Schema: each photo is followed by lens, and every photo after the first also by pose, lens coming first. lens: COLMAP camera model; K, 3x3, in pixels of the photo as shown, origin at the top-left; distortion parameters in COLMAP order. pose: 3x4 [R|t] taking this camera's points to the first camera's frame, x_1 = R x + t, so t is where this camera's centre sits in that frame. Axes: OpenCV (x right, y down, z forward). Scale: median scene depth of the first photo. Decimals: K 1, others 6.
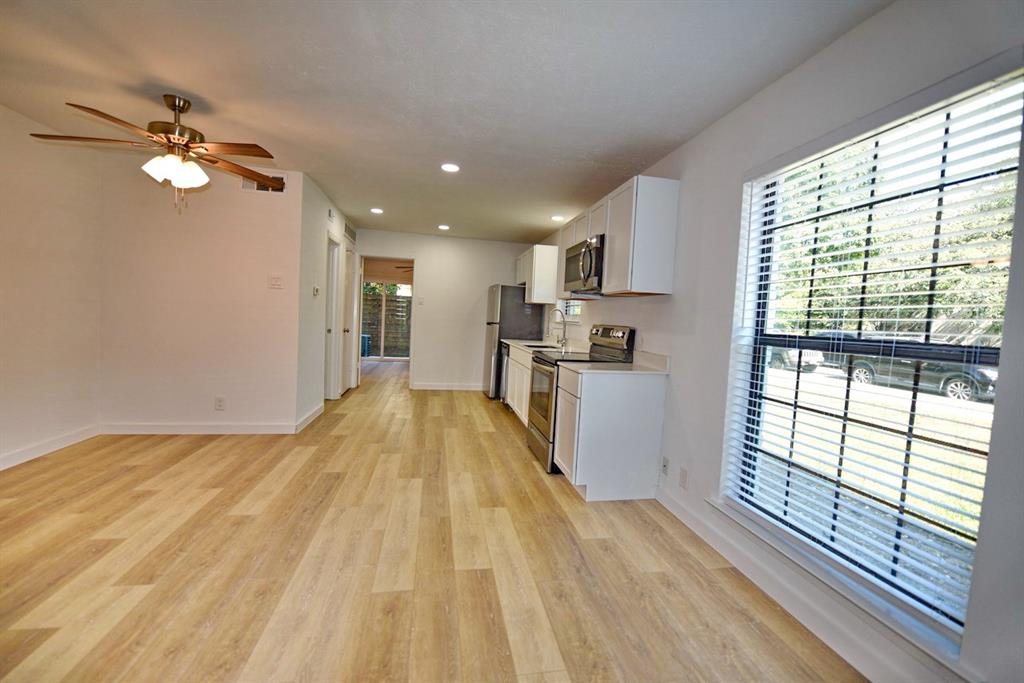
lens RADIAL K [[407.3, 0, 512.7], [0, 407.3, 342.5], [0, 0, 1]] dist [-0.015228, -0.002876]
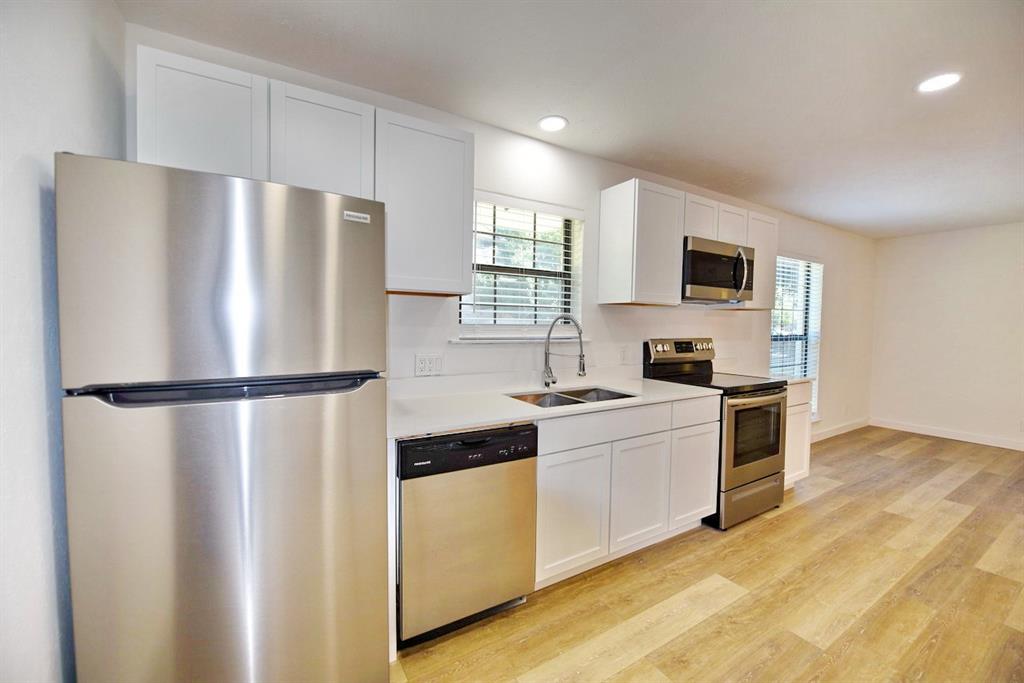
lens RADIAL K [[407.3, 0, 516.3], [0, 407.3, 340.7], [0, 0, 1]] dist [-0.015228, -0.002876]
pose [[-0.349907, -0.094272, 0.932029, -0.581418], [0.028496, 0.993392, 0.111177, -0.184492], [-0.936351, 0.065461, -0.344909, 2.079562]]
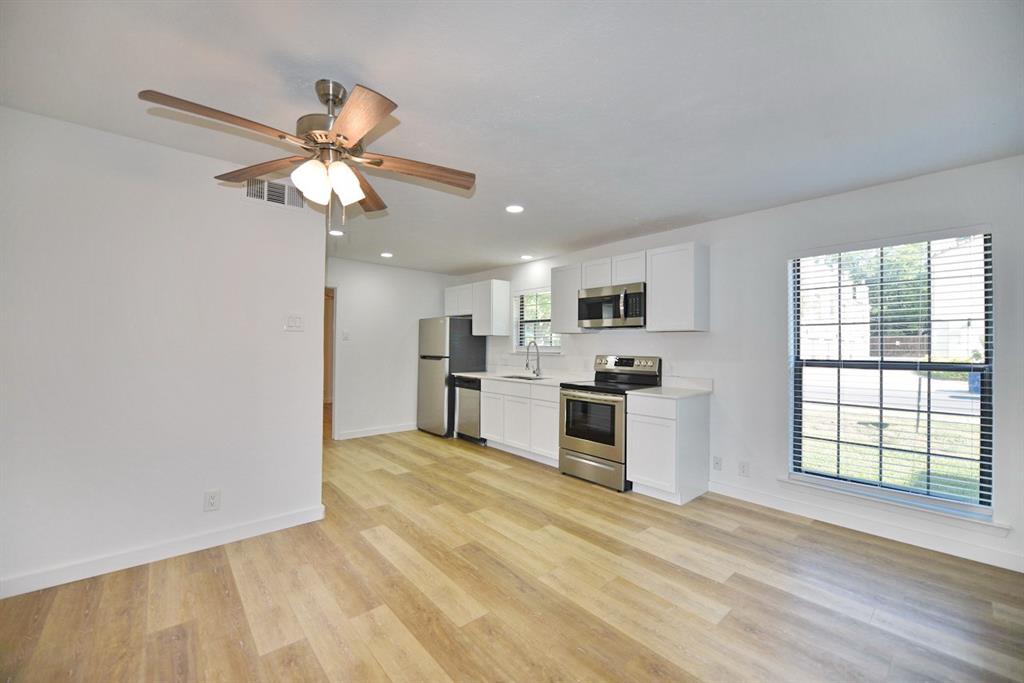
lens RADIAL K [[407.3, 0, 513.4], [0, 407.3, 339.6], [0, 0, 1]] dist [-0.015228, -0.002876]
pose [[0.860805, -0.034738, 0.507748, -0.809187], [0.065530, 0.996928, -0.042889, -0.075663], [-0.504698, 0.070191, 0.860438, 0.182329]]
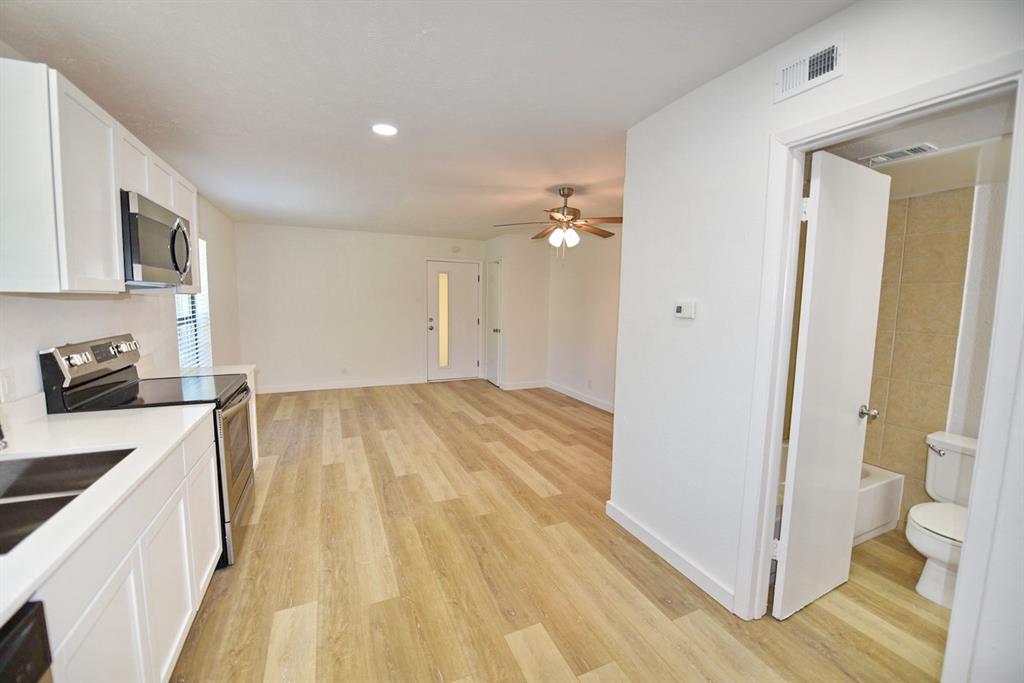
lens RADIAL K [[407.3, 0, 510.0], [0, 407.3, 339.8], [0, 0, 1]] dist [-0.015228, -0.002876]
pose [[-0.970826, -0.042526, -0.235982, -0.255903], [-0.078779, 0.986085, 0.146393, -0.219036], [0.226473, 0.160713, -0.960667, 2.138435]]
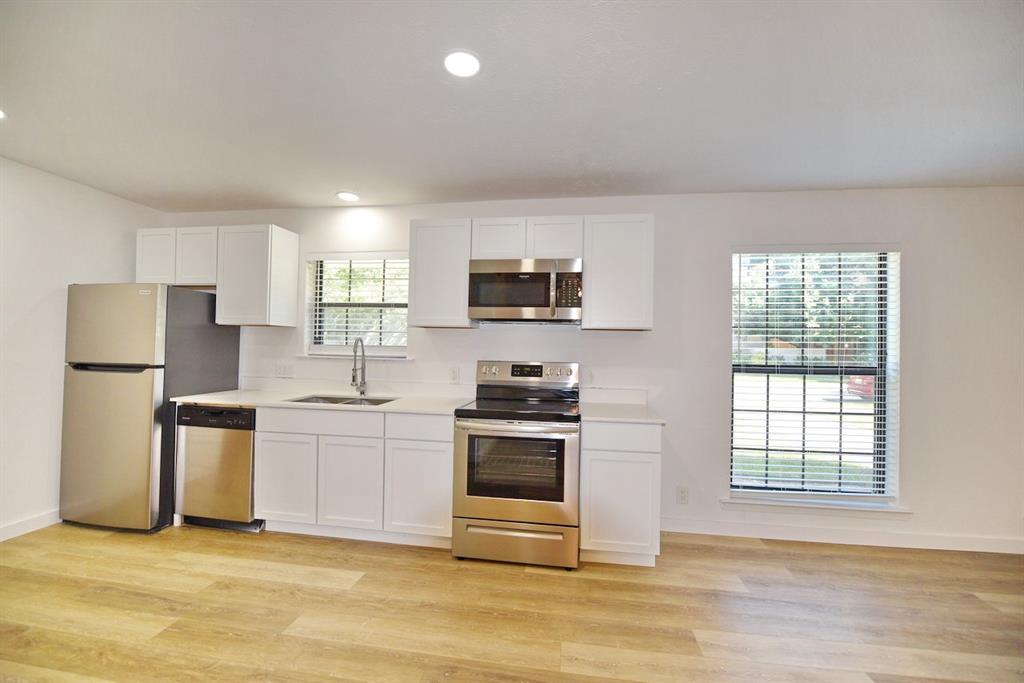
lens RADIAL K [[407.3, 0, 511.9], [0, 407.3, 341.6], [0, 0, 1]] dist [-0.015228, -0.002876]
pose [[0.324645, -0.030211, 0.945353, -0.712502], [0.055916, 0.998355, 0.012702, -0.121104], [-0.944182, 0.048736, 0.325800, 0.952897]]
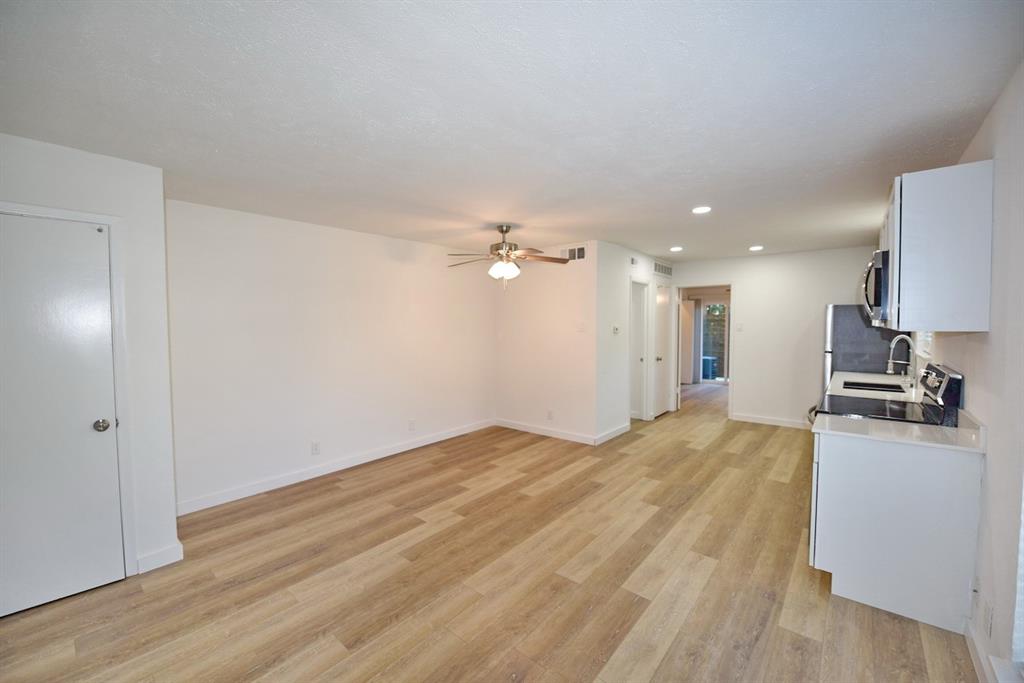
lens RADIAL K [[407.3, 0, 514.1], [0, 407.3, 340.1], [0, 0, 1]] dist [-0.015228, -0.002876]
pose [[0.629725, -0.022038, -0.776505, 0.396754], [-0.009840, 0.999291, -0.036341, -0.072336], [0.776756, 0.030525, 0.629062, 0.000632]]
